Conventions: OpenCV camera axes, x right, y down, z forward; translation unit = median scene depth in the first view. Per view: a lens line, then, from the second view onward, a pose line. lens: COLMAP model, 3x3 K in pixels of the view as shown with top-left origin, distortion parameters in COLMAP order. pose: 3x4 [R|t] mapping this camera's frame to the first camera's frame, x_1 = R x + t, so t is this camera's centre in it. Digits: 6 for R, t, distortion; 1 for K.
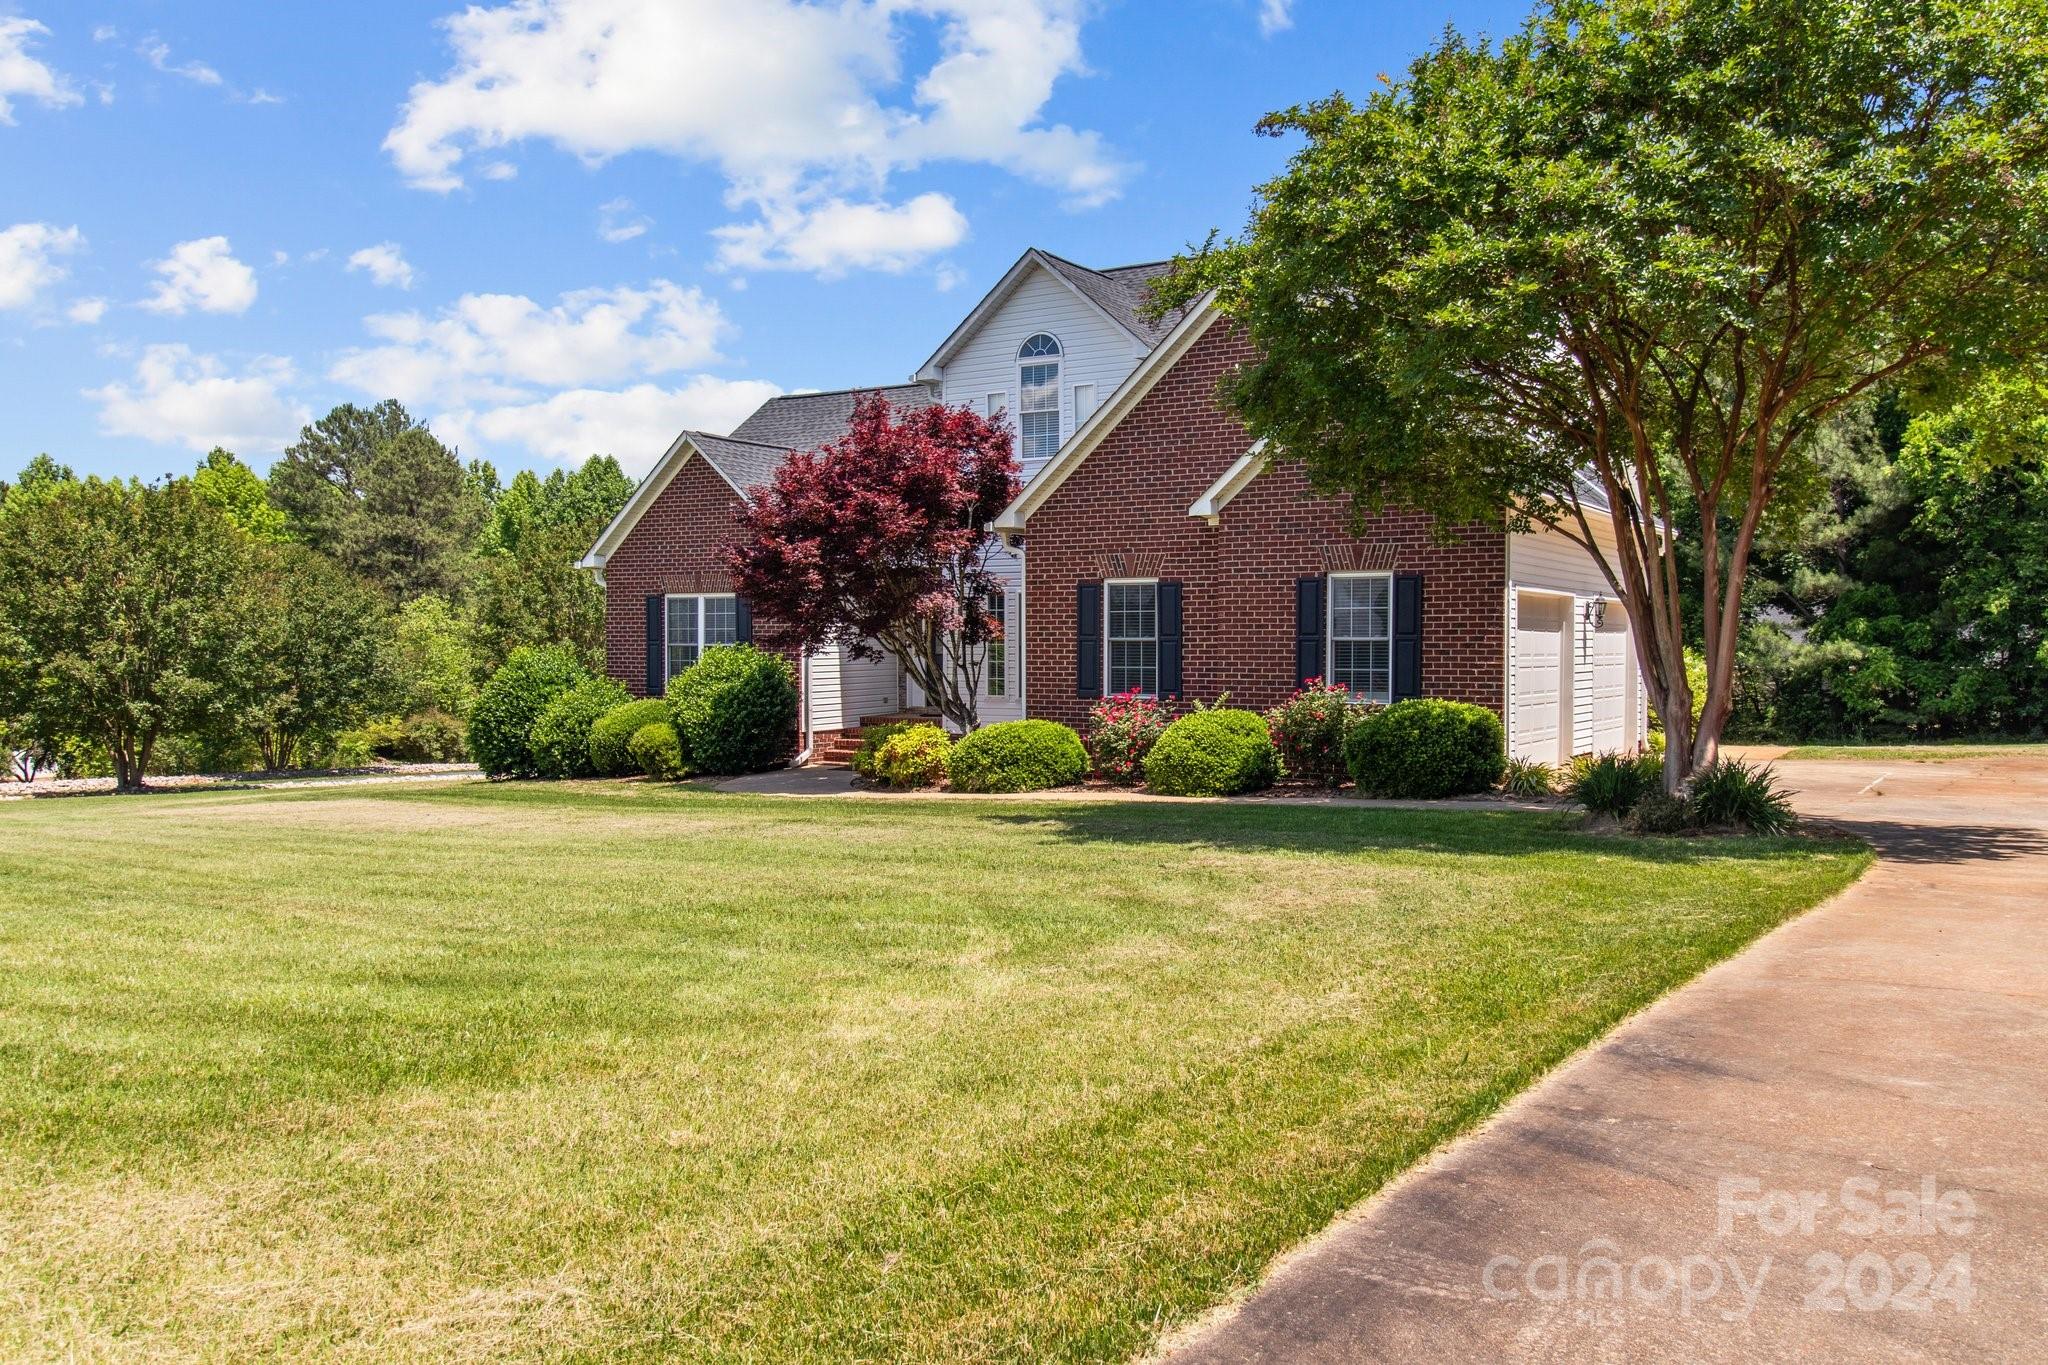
lens RADIAL K [[1638.0, 0, 1014.3], [0, 1638.0, 685.8], [0, 0, 1]] dist [0.005430, 0.008036]
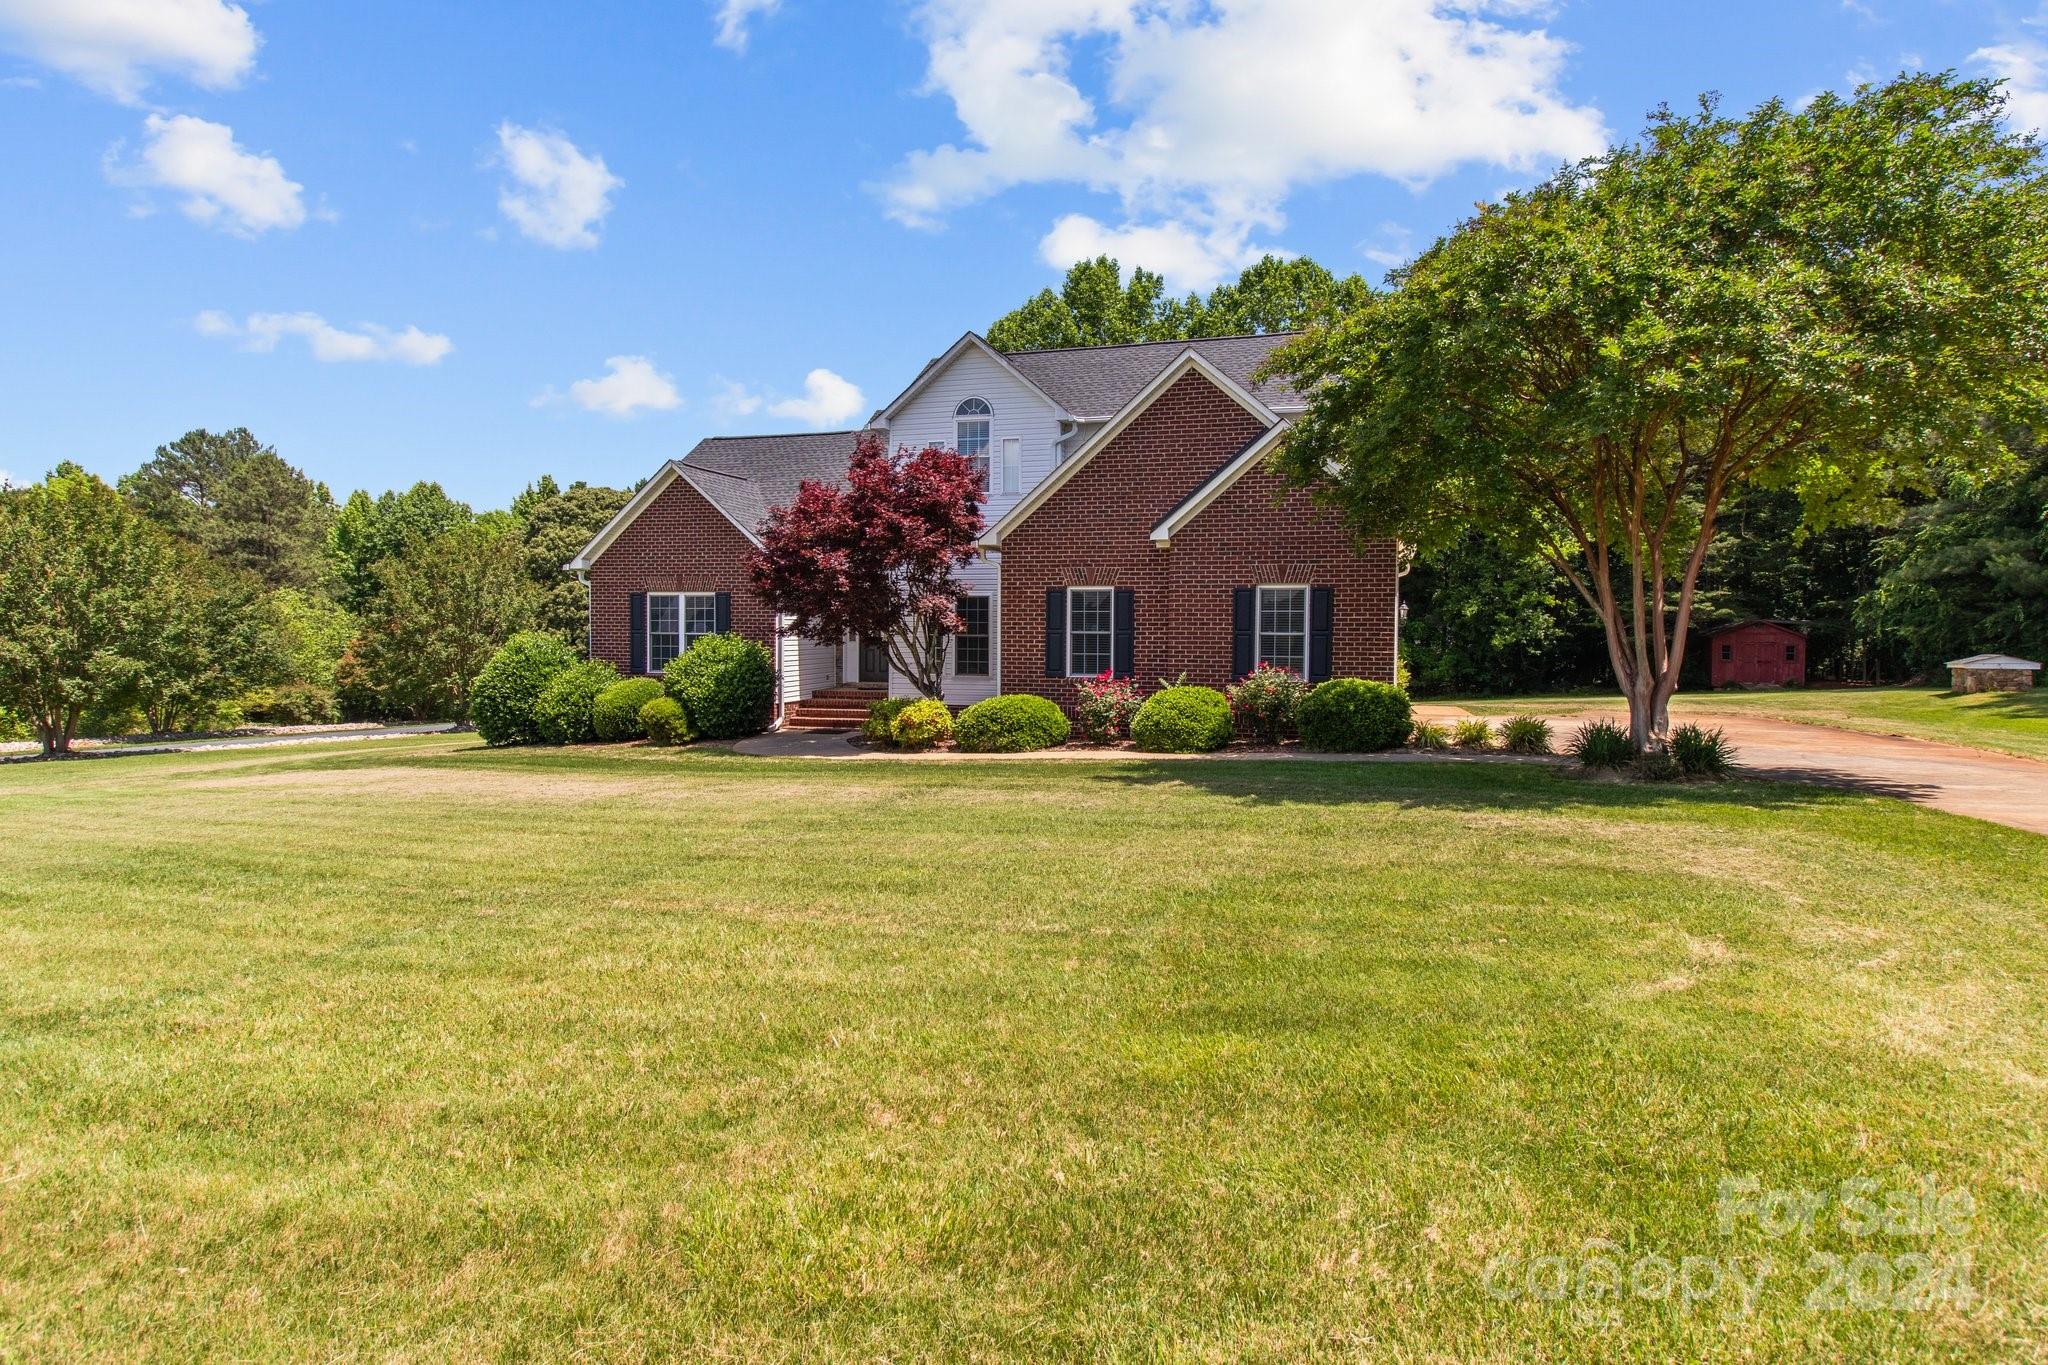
lens RADIAL K [[1129.3, 0, 1036.2], [0, 1129.3, 666.8], [0, 0, 1]] dist [0.015746, -0.002773]
pose [[0.964192, -0.001763, 0.265200, -0.160099], [0.000131, 0.999981, 0.006172, -0.005023], [-0.265205, -0.005916, 0.964174, 0.104945]]
